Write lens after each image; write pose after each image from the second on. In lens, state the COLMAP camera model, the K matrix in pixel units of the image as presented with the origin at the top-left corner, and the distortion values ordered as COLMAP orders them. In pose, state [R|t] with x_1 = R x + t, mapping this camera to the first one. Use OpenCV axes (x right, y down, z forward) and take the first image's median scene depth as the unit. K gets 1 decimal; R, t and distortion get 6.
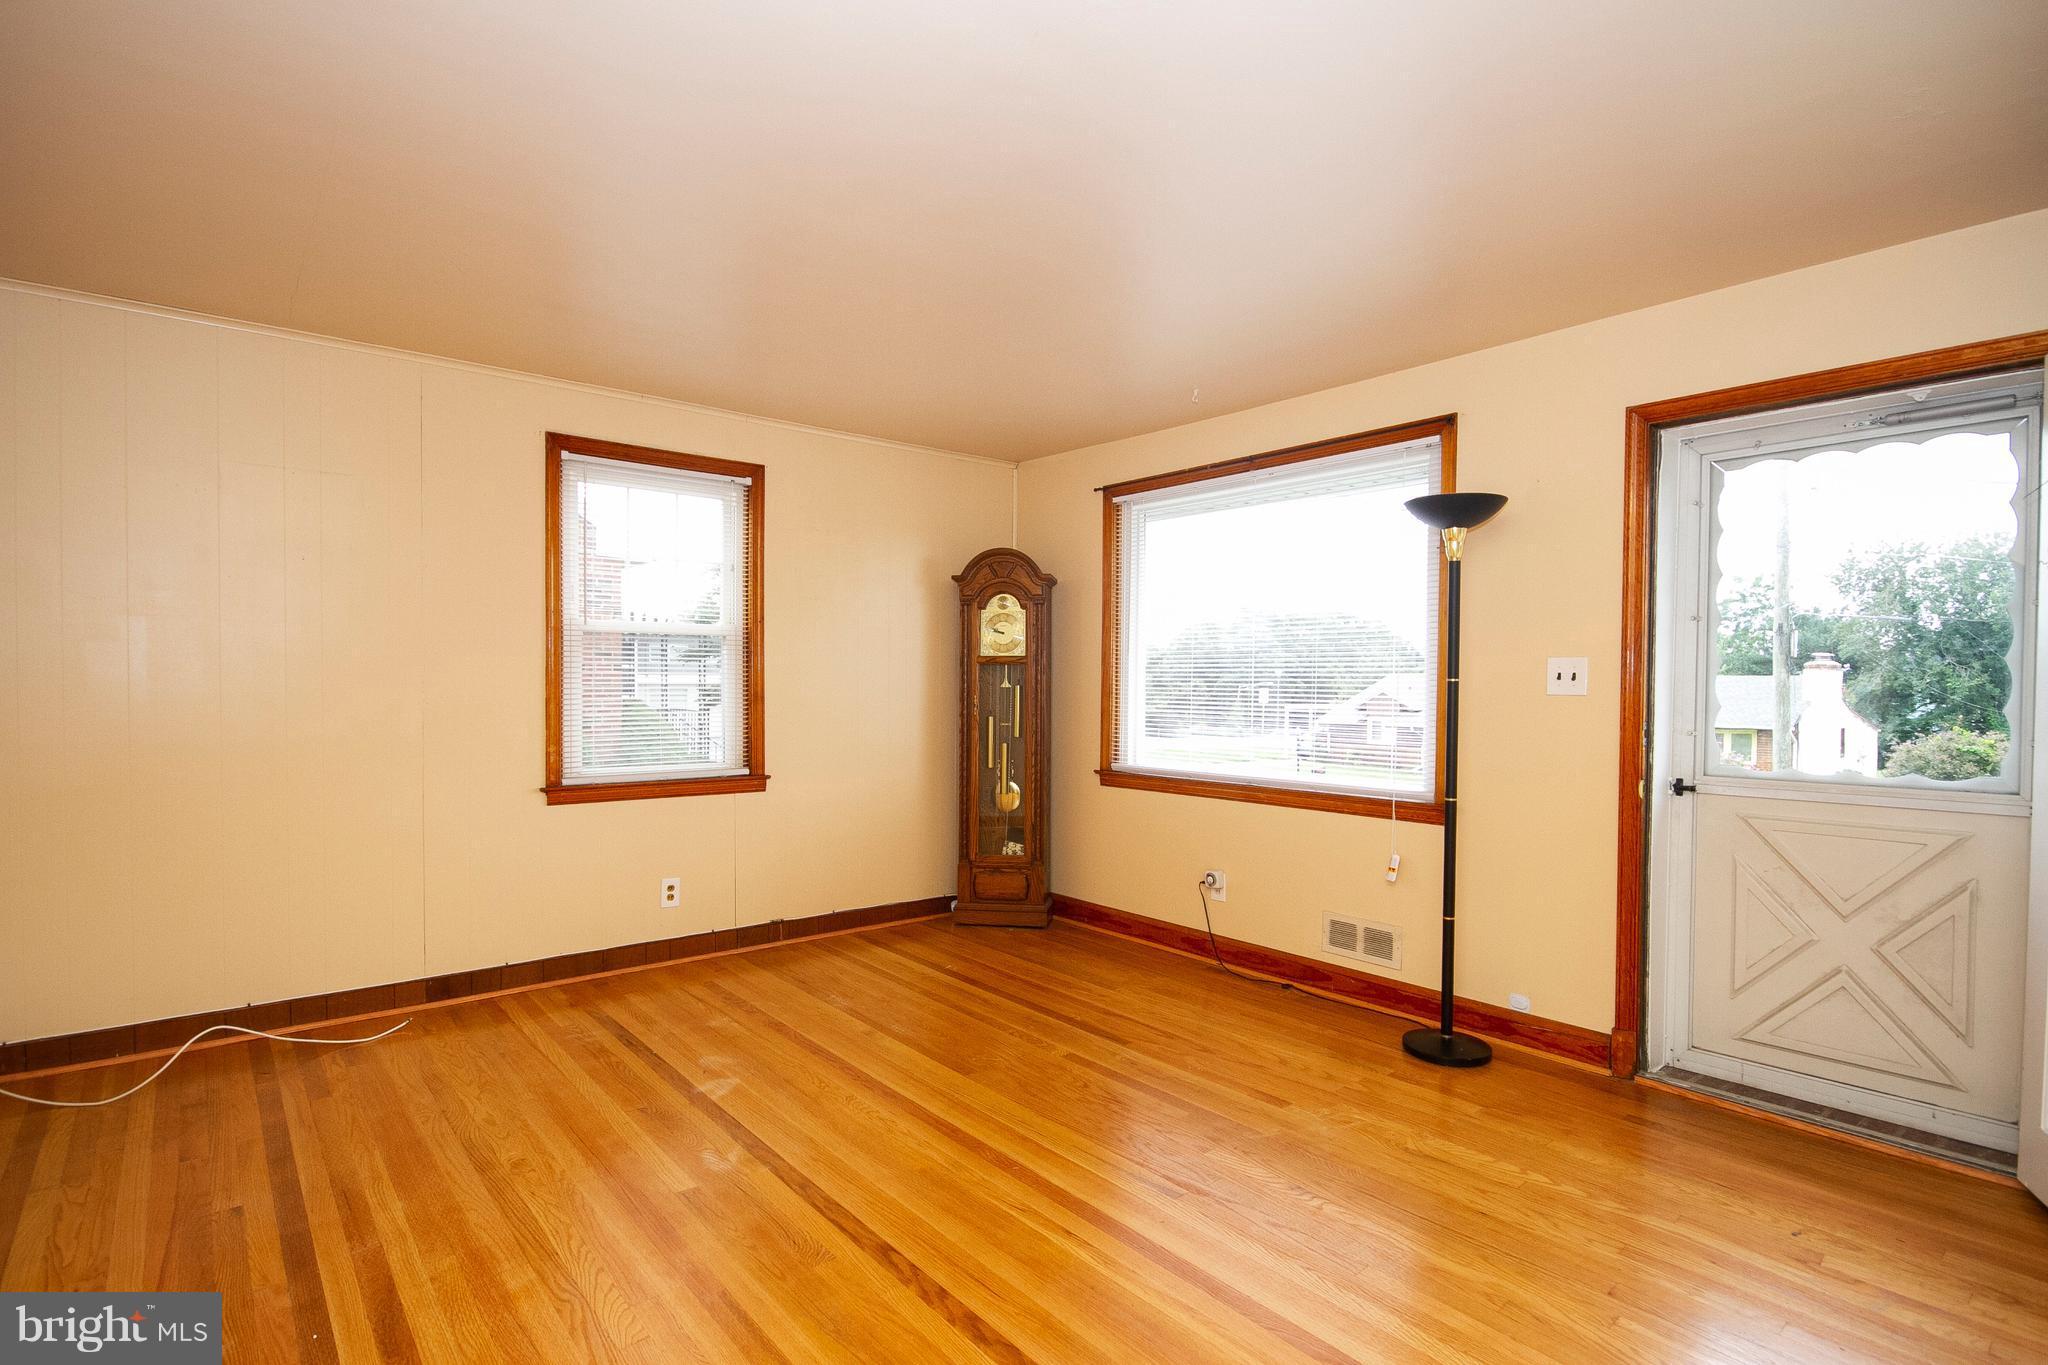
lens RADIAL K [[1029.5, 0, 1041.6], [0, 1029.5, 679.8], [0, 0, 1]] dist [-0.006539, -0.000474]
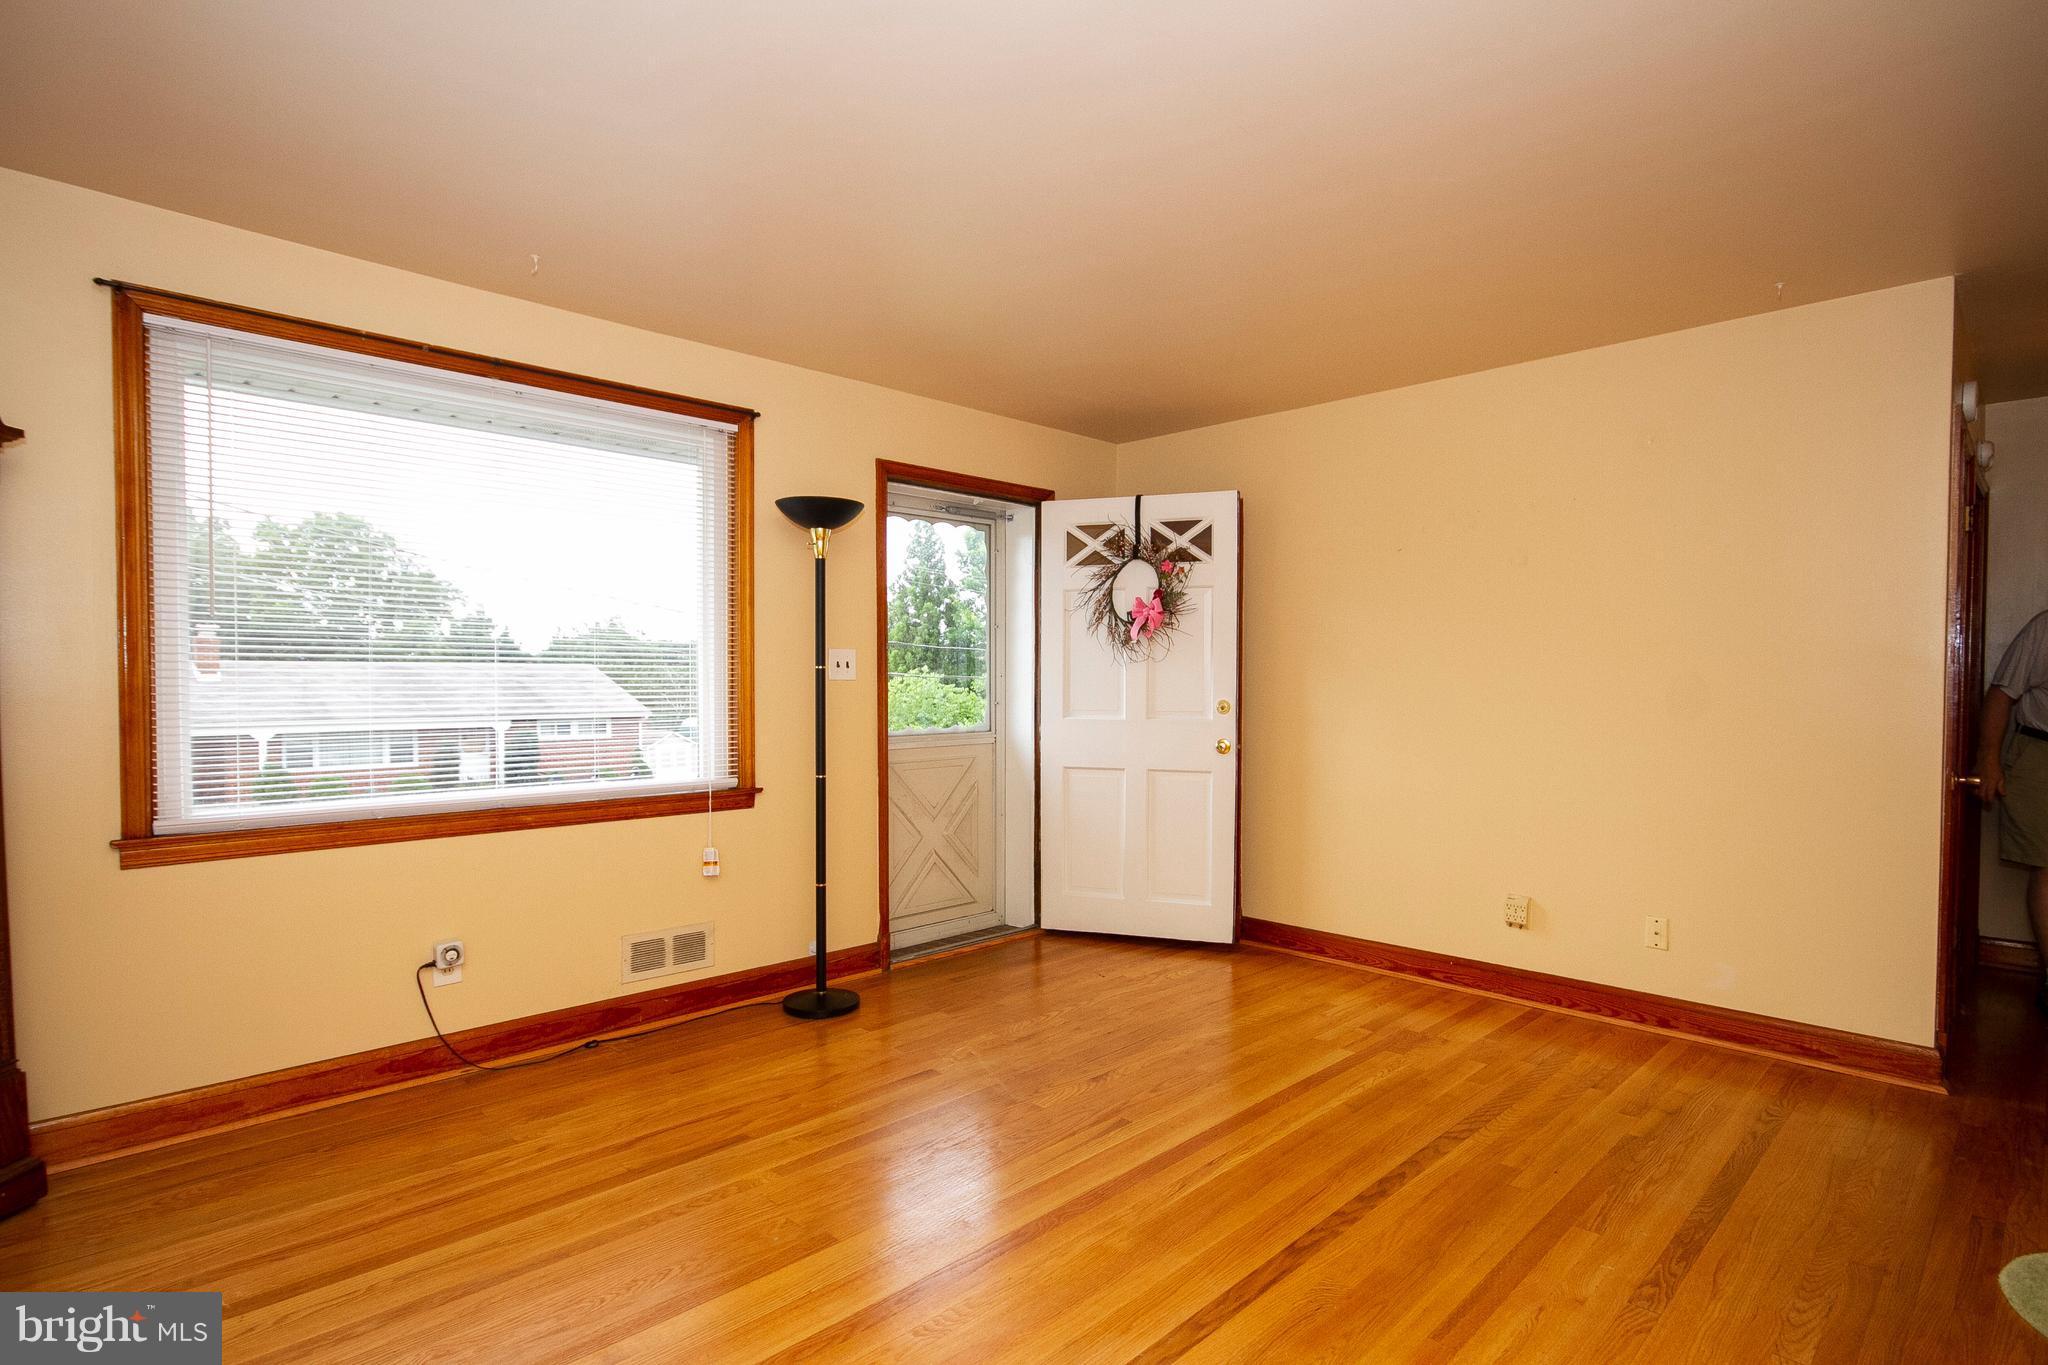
lens RADIAL K [[1029.5, 0, 1042.3], [0, 1029.5, 678.2], [0, 0, 1]] dist [-0.006539, -0.000474]
pose [[-0.092661, -0.007284, 0.995671, -0.715869], [-0.003755, 0.999969, 0.006966, 0.003731], [-0.995691, -0.003093, -0.092685, 0.868517]]
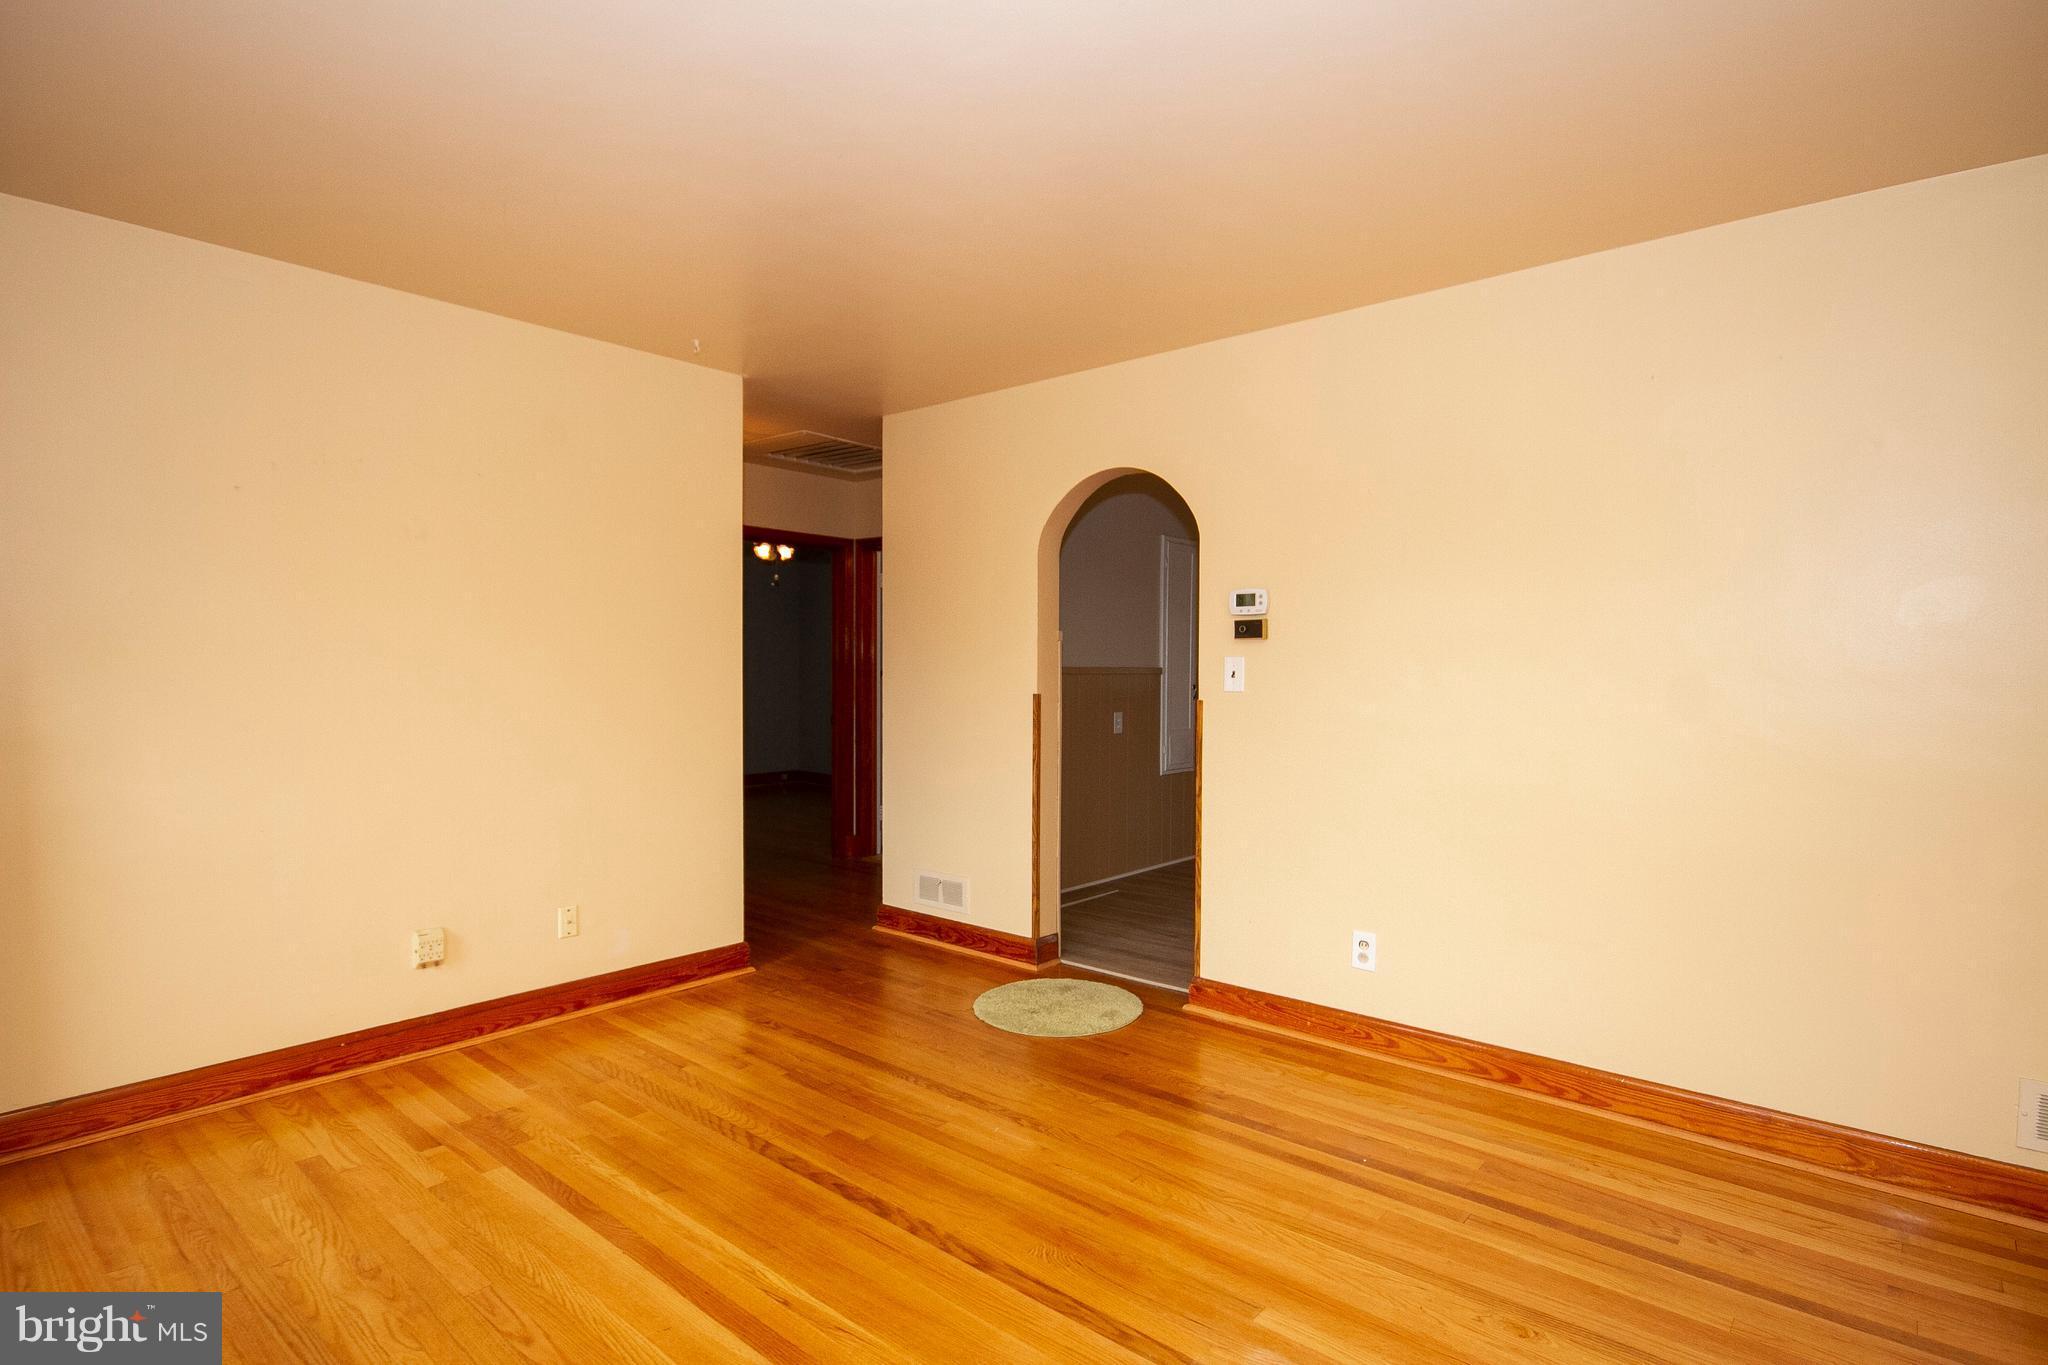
lens RADIAL K [[1029.5, 0, 1021.7], [0, 1029.5, 690.0], [0, 0, 1]] dist [-0.006539, -0.000474]
pose [[-0.989898, -0.010017, -0.141425, -0.030151], [-0.014648, 0.999389, 0.031747, -0.013725], [0.141020, 0.033498, -0.989440, 1.273125]]
